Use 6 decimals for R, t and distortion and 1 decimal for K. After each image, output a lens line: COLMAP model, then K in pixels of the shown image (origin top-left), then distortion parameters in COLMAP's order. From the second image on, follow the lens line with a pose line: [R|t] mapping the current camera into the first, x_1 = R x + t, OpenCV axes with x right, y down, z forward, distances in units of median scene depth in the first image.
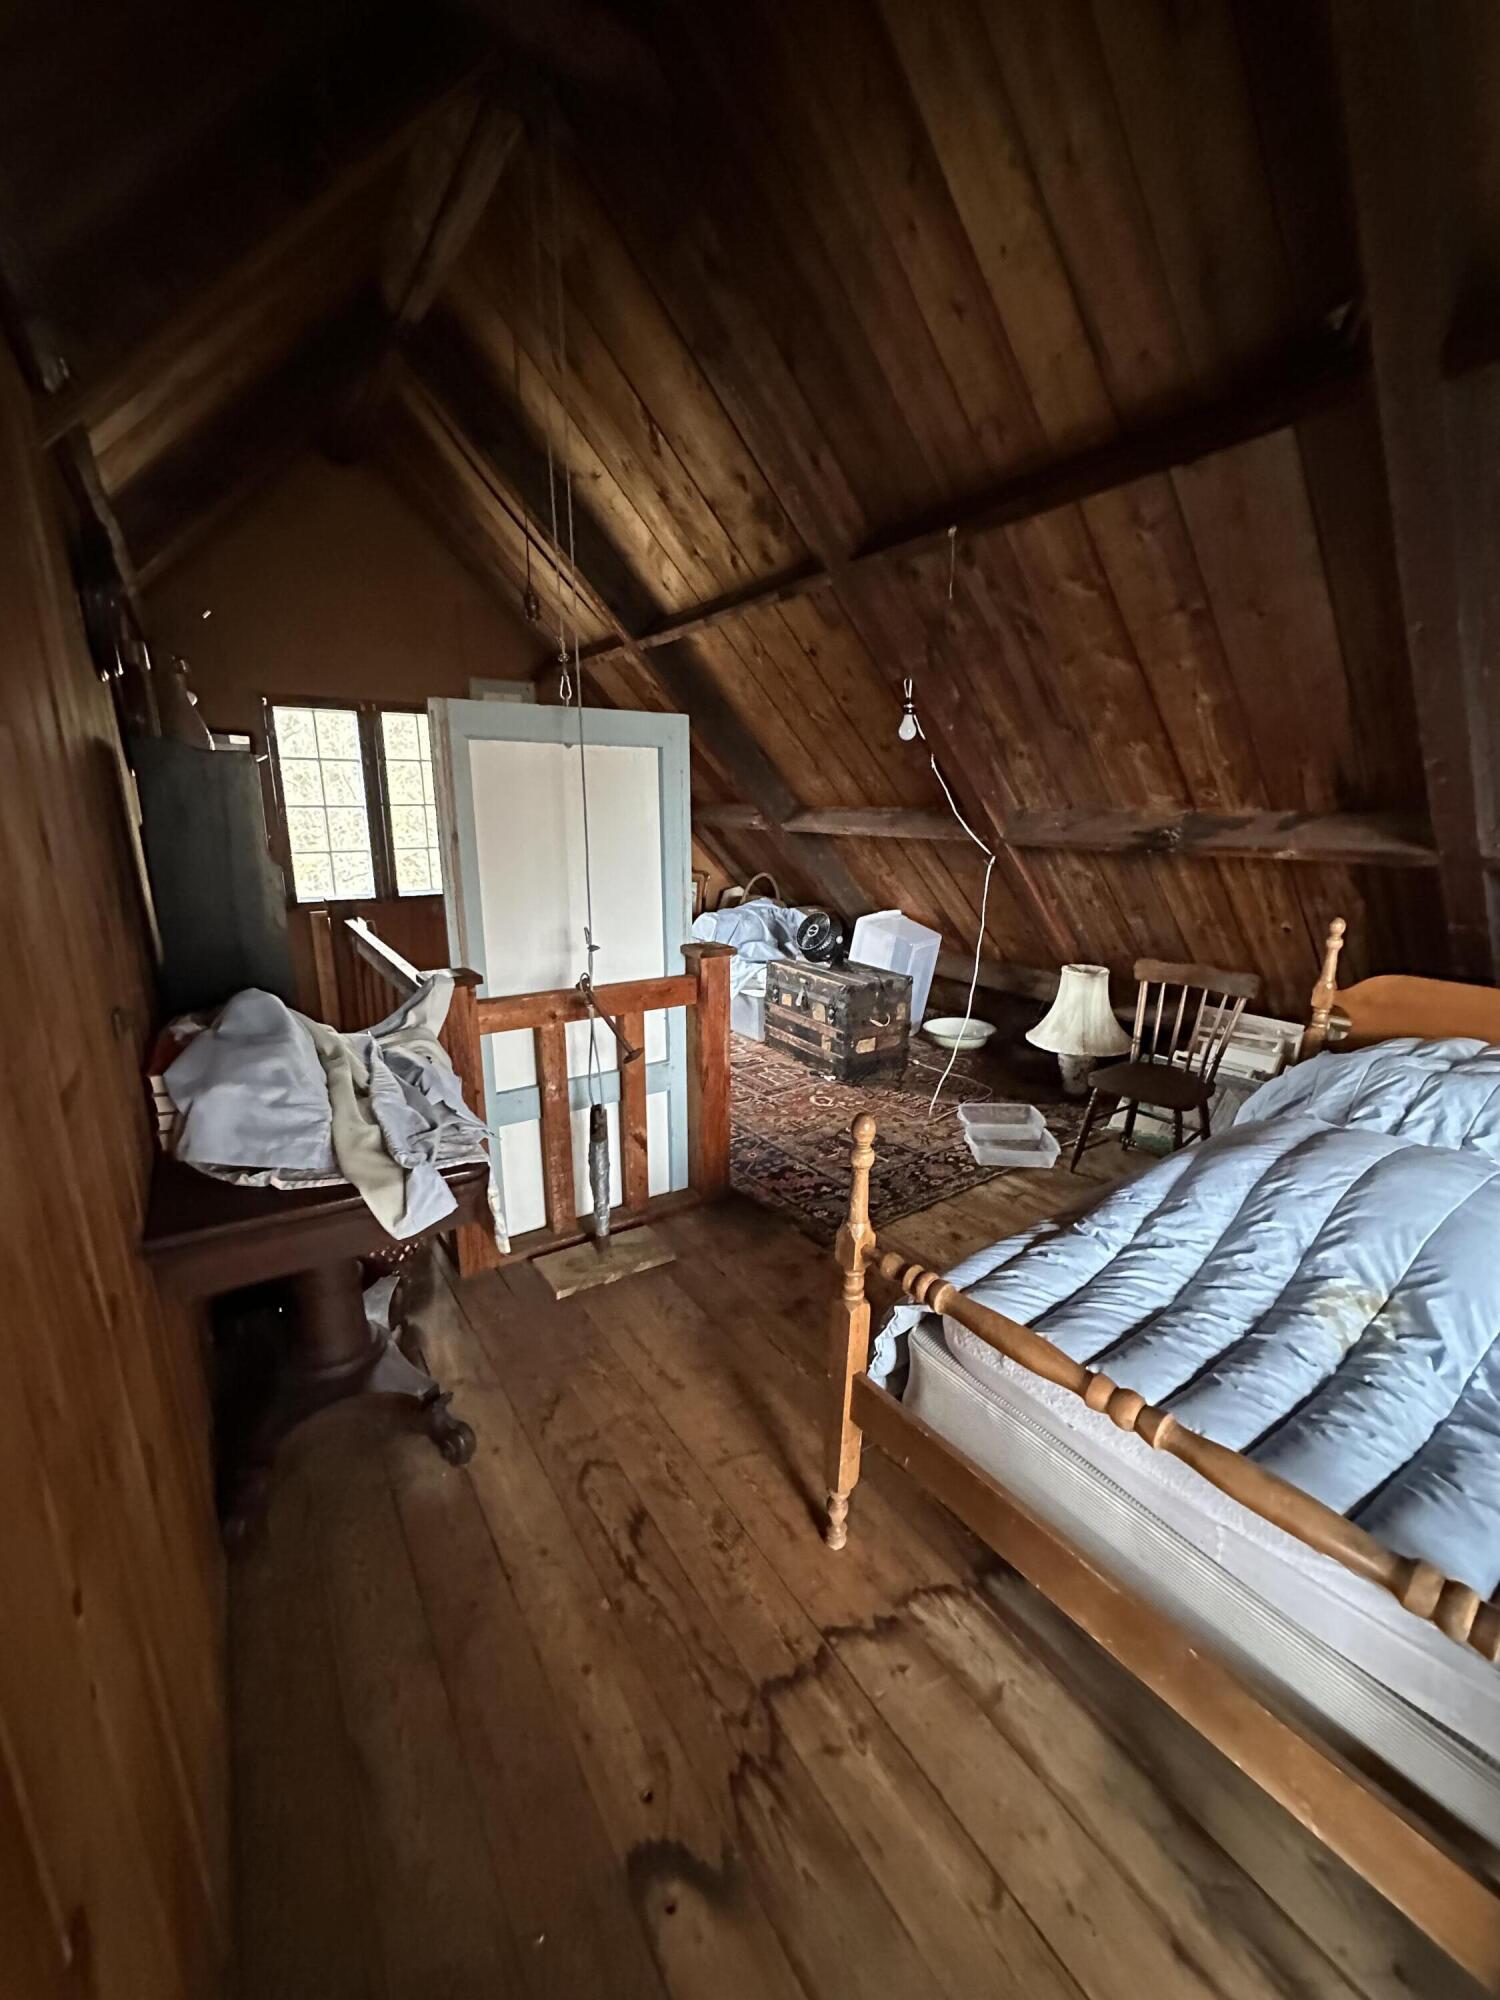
lens RADIAL K [[797.5, 0, 751.9], [0, 797.5, 1006.6], [0, 0, 1]] dist [-0.000724, 0.000274]
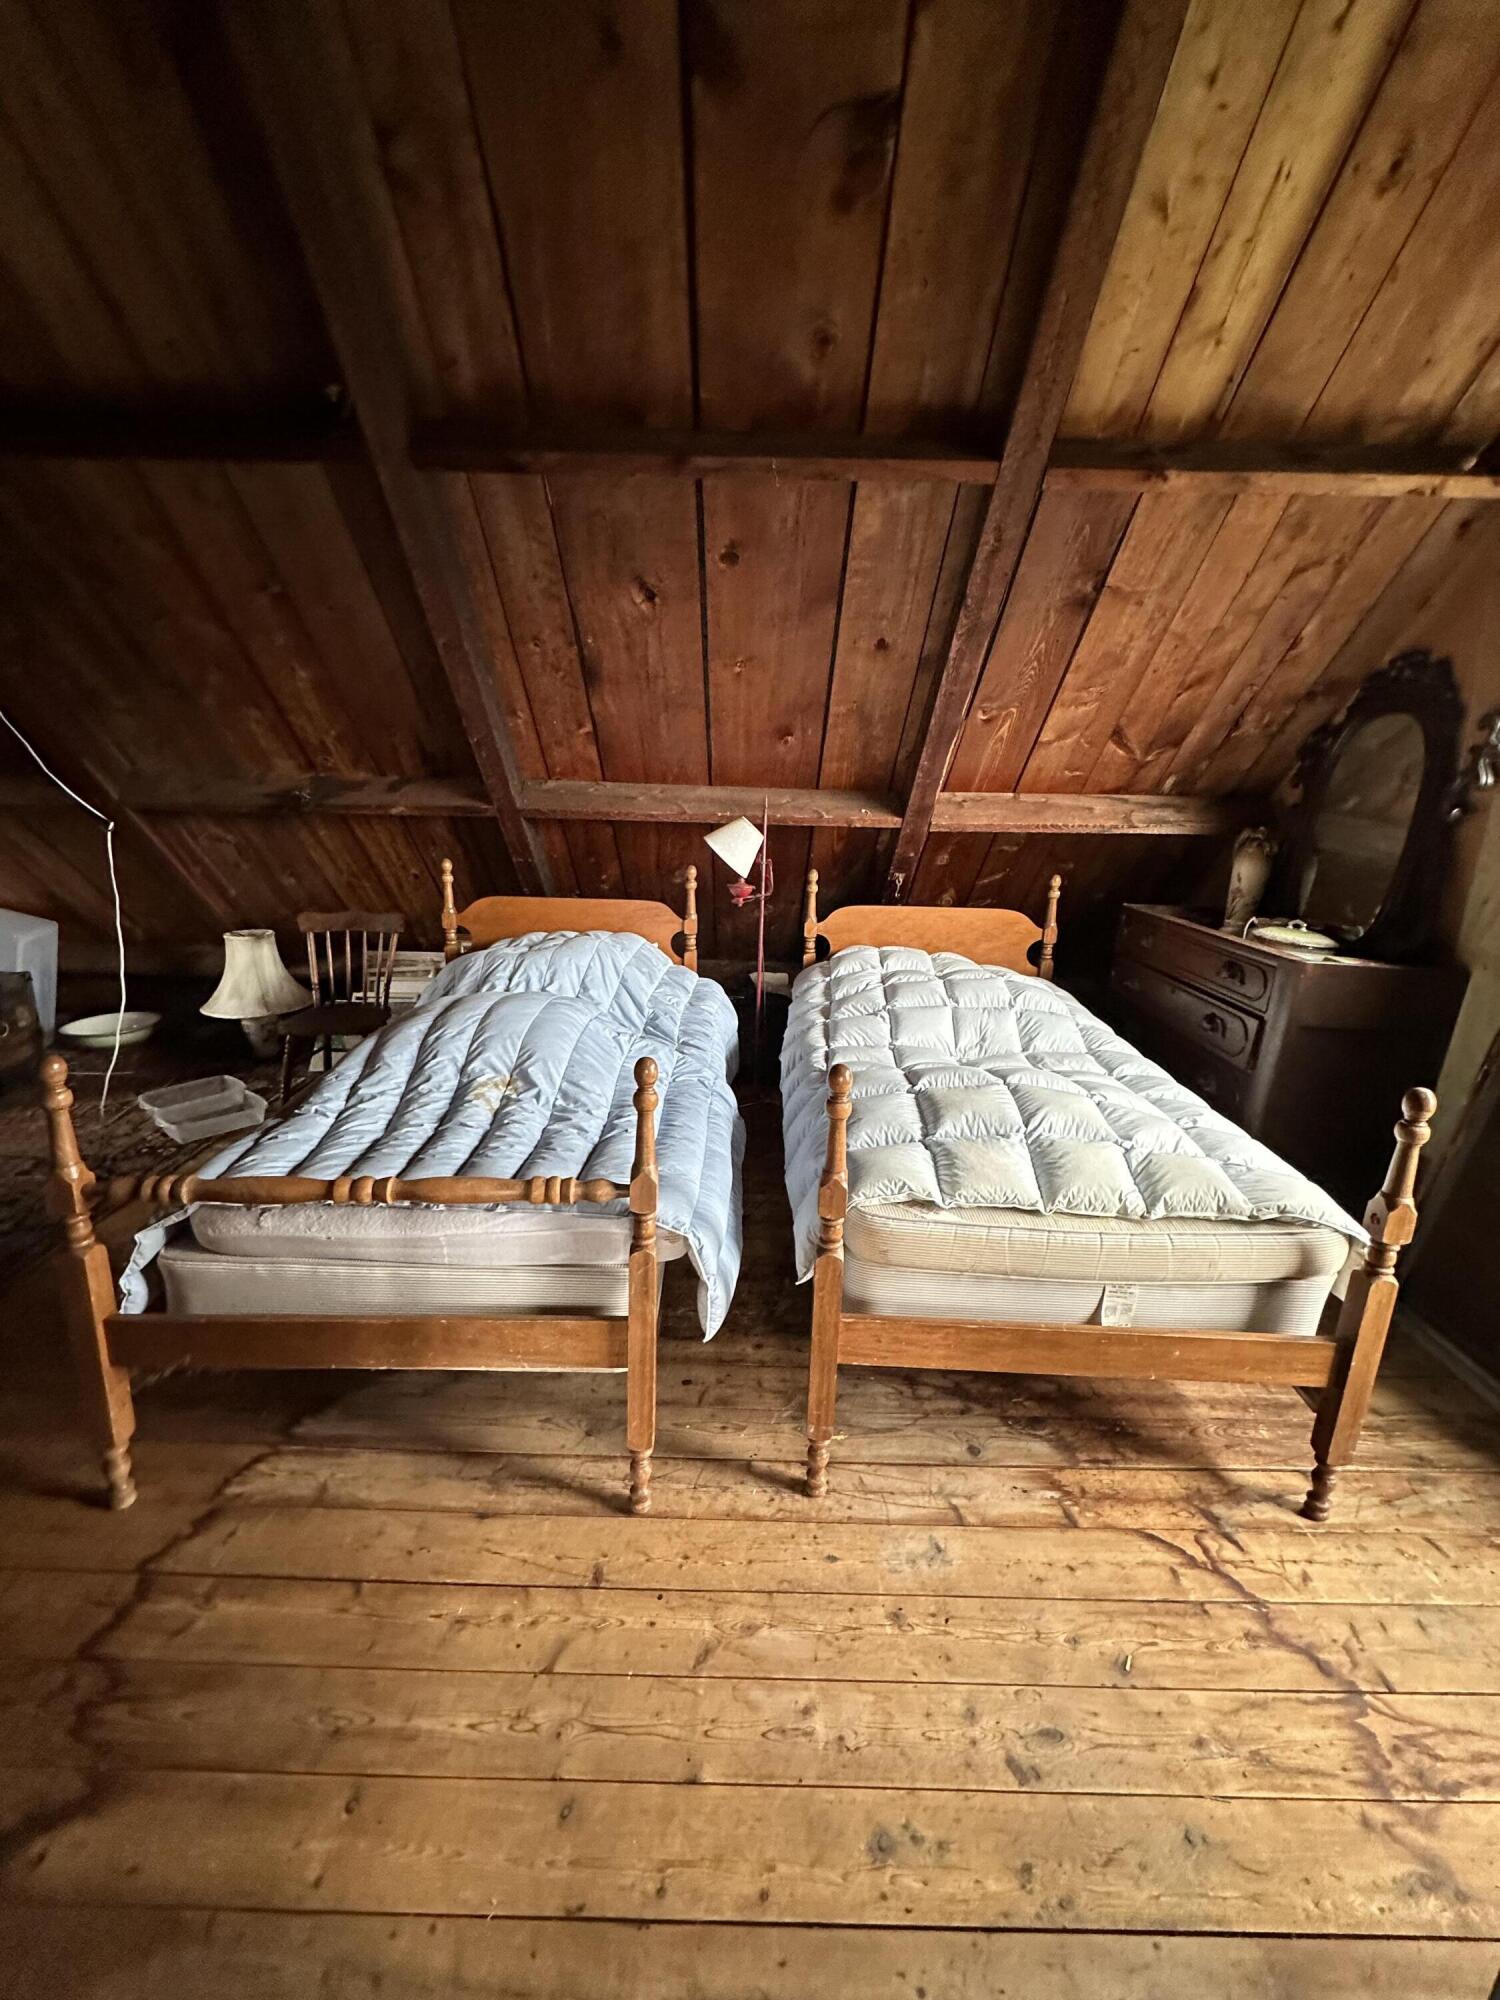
lens RADIAL K [[797.5, 0, 744.0], [0, 797.5, 1003.9], [0, 0, 1]] dist [-0.000724, 0.000274]
pose [[0.568728, -0.193399, 0.799465, -0.098254], [0.179424, 0.977728, 0.108884, 0.083120], [-0.802717, 0.081518, 0.590762, -0.183237]]
